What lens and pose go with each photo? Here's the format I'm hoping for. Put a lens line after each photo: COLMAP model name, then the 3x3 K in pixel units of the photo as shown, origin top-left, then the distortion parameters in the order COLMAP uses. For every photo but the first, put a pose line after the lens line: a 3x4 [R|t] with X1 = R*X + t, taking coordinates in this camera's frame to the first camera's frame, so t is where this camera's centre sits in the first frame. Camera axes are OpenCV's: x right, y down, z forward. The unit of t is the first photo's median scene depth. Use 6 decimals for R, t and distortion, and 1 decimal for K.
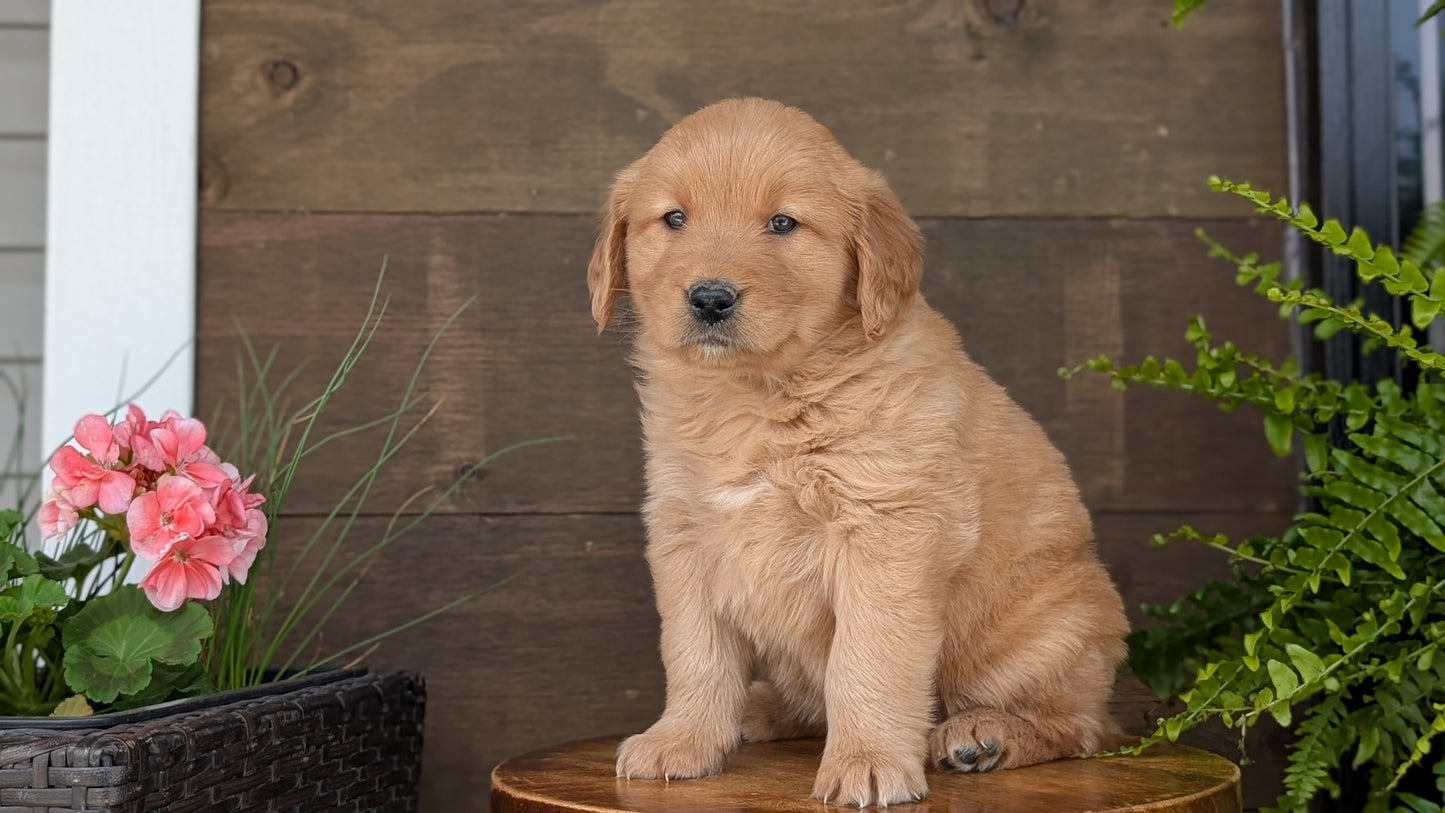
lens RADIAL K [[2541.0, 0, 736.9], [0, 2541.0, 355.7], [0, 0, 1]] dist [0.288500, -2.585798]
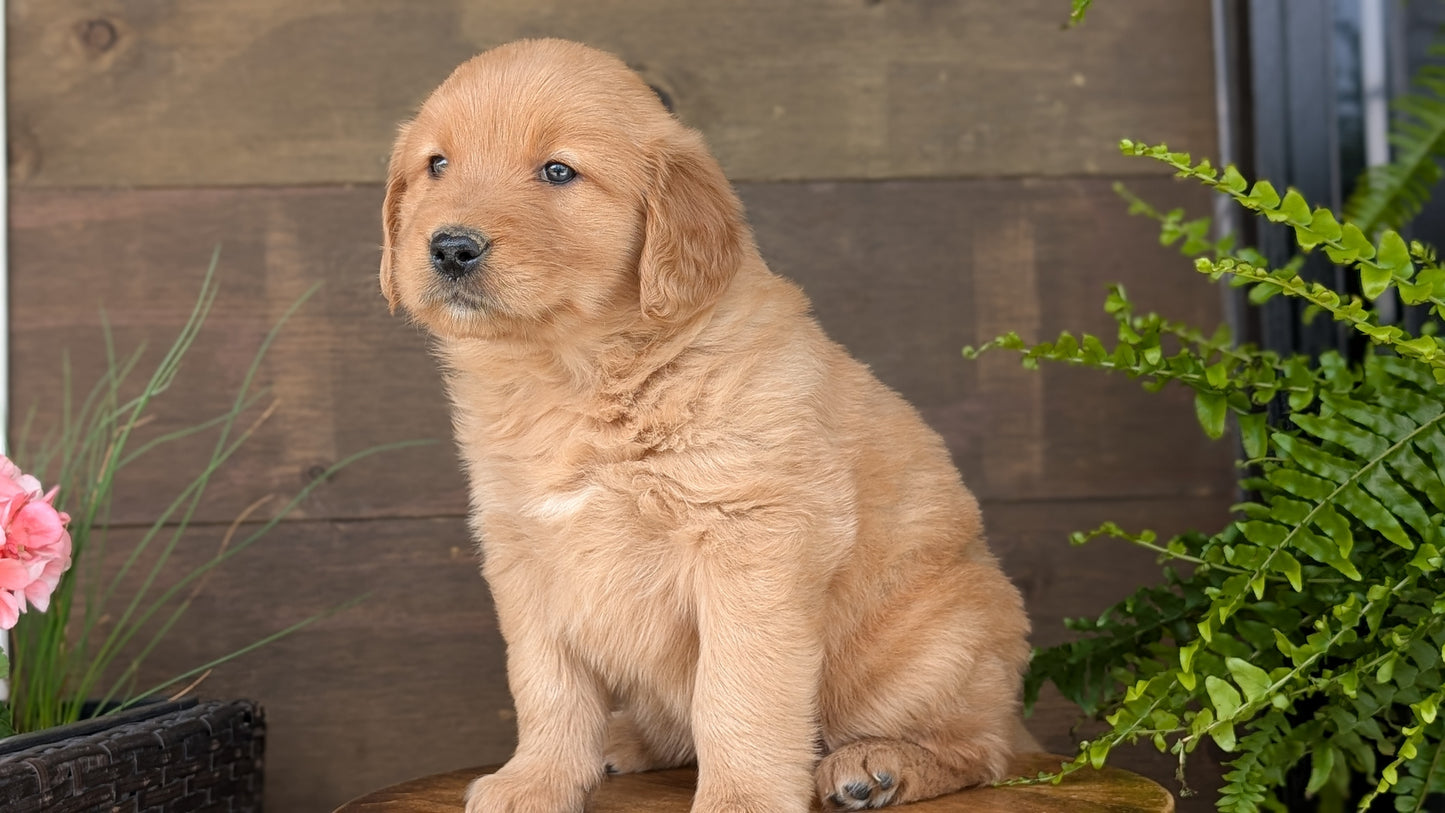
lens RADIAL K [[2492.6, 0, 725.3], [0, 2492.6, 389.6], [0, 0, 1]] dist [0.156290, -0.930987]
pose [[0.999611, -0.021520, 0.017751, 0.023743], [0.021060, 0.999448, 0.025710, -0.003576], [-0.018295, -0.025326, 0.999512, 0.115667]]
